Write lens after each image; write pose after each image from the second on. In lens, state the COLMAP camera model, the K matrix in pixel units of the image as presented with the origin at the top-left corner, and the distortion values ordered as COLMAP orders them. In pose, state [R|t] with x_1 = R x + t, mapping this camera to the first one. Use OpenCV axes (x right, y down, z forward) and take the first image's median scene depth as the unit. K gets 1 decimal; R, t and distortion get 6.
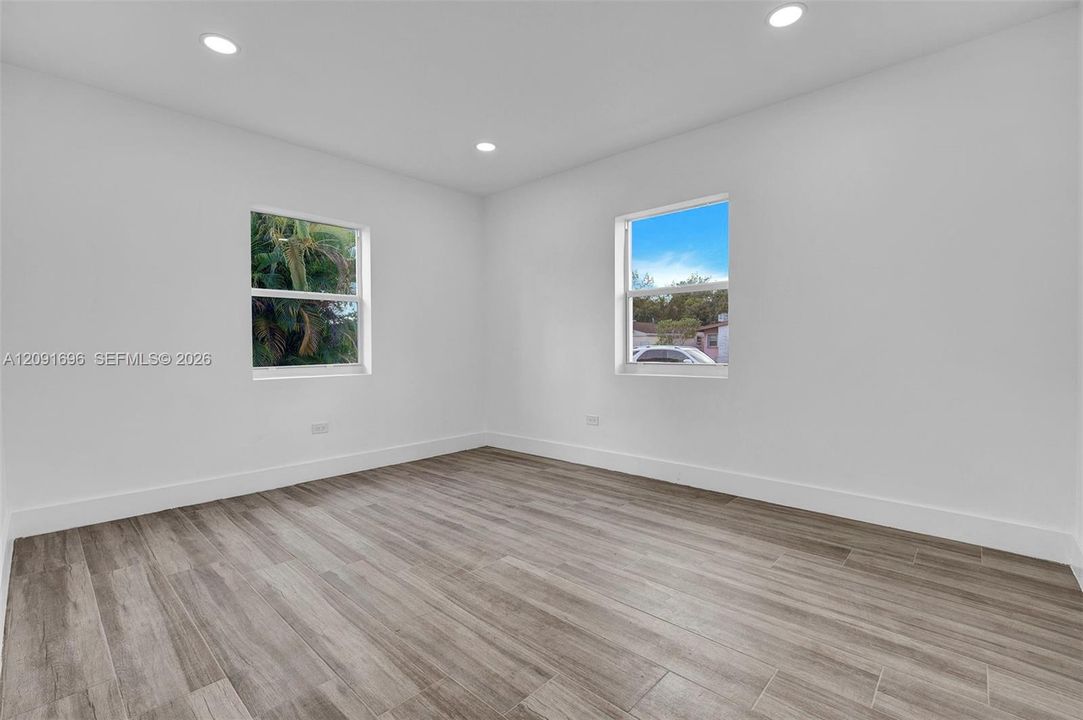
lens RADIAL K [[483.4, 0, 522.0], [0, 483.4, 361.5], [0, 0, 1]] dist [-0.019329, 0.000094]
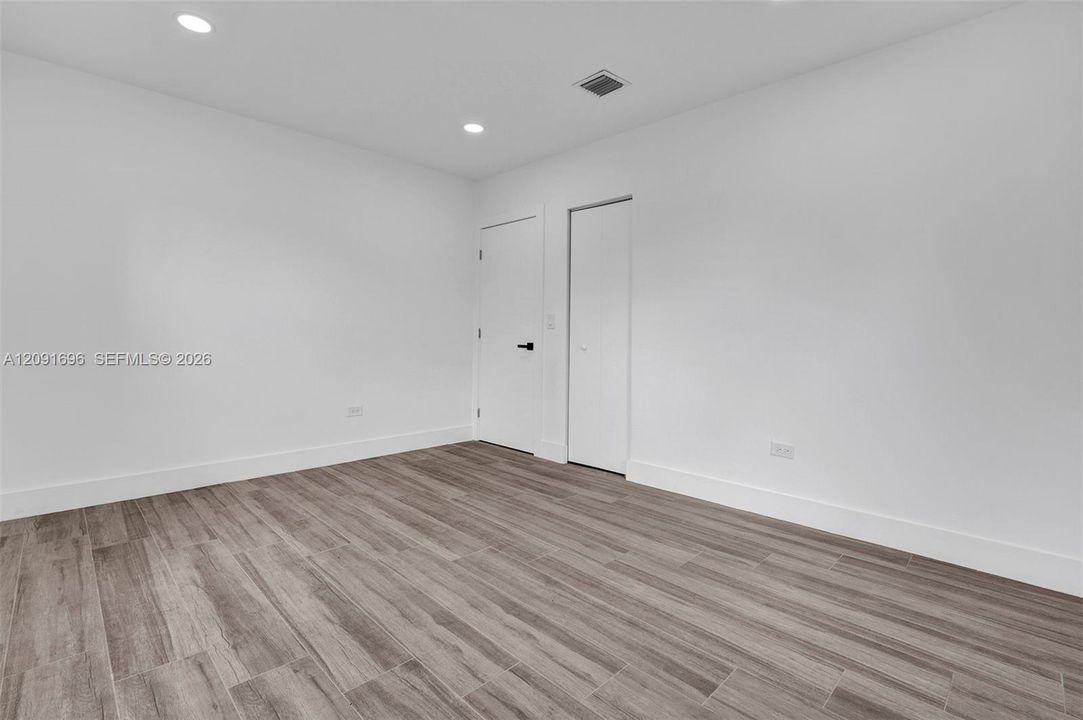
lens RADIAL K [[474.3, 0, 539.2], [0, 474.3, 358.3], [0, 0, 1]] dist [-0.019500, 0.000033]
pose [[-0.999962, -0.007014, -0.005231, -0.175494], [-0.007381, 0.997248, 0.073772, -0.057824], [0.004699, 0.073808, -0.997261, 1.719433]]
